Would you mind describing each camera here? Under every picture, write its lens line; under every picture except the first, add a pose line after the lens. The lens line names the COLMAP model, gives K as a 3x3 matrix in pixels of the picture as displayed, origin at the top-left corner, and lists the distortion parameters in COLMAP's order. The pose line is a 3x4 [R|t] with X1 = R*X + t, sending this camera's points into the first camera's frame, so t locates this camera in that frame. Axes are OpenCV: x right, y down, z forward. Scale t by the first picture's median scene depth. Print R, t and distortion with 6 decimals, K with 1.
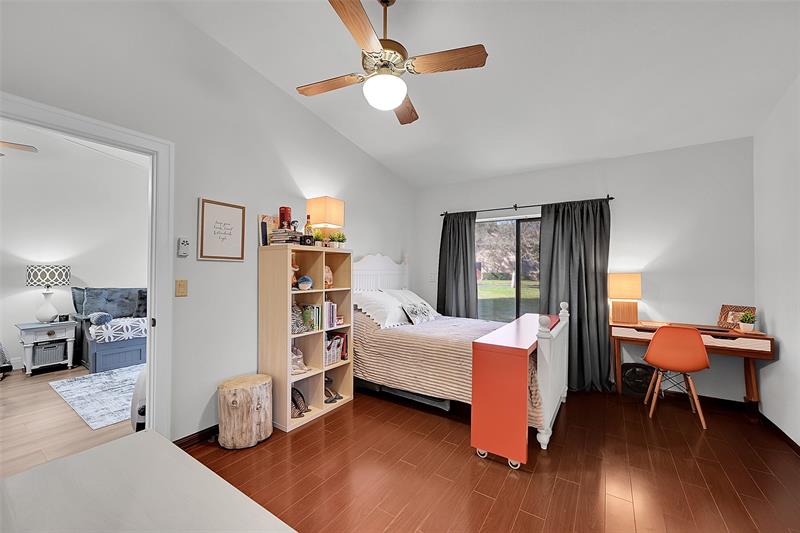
lens RADIAL K [[314.1, 0, 400.0], [0, 314.1, 266.5], [0, 0, 1]] dist [0.001050, 0.000865]
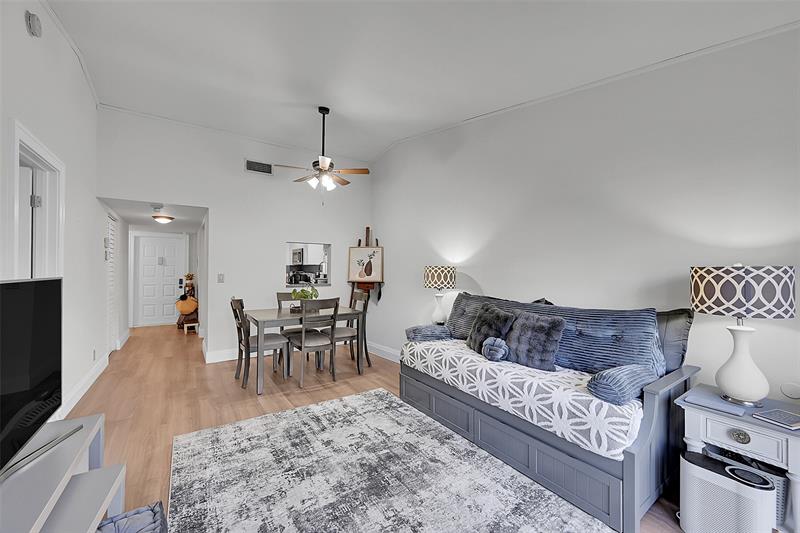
lens RADIAL K [[314.1, 0, 400.0], [0, 314.1, 266.5], [0, 0, 1]] dist [0.001050, 0.000865]
pose [[-0.363080, -0.020738, -0.931527, -0.212899], [-0.013164, 0.999767, -0.017126, 0.013840], [0.931665, 0.006044, -0.363268, 1.247779]]
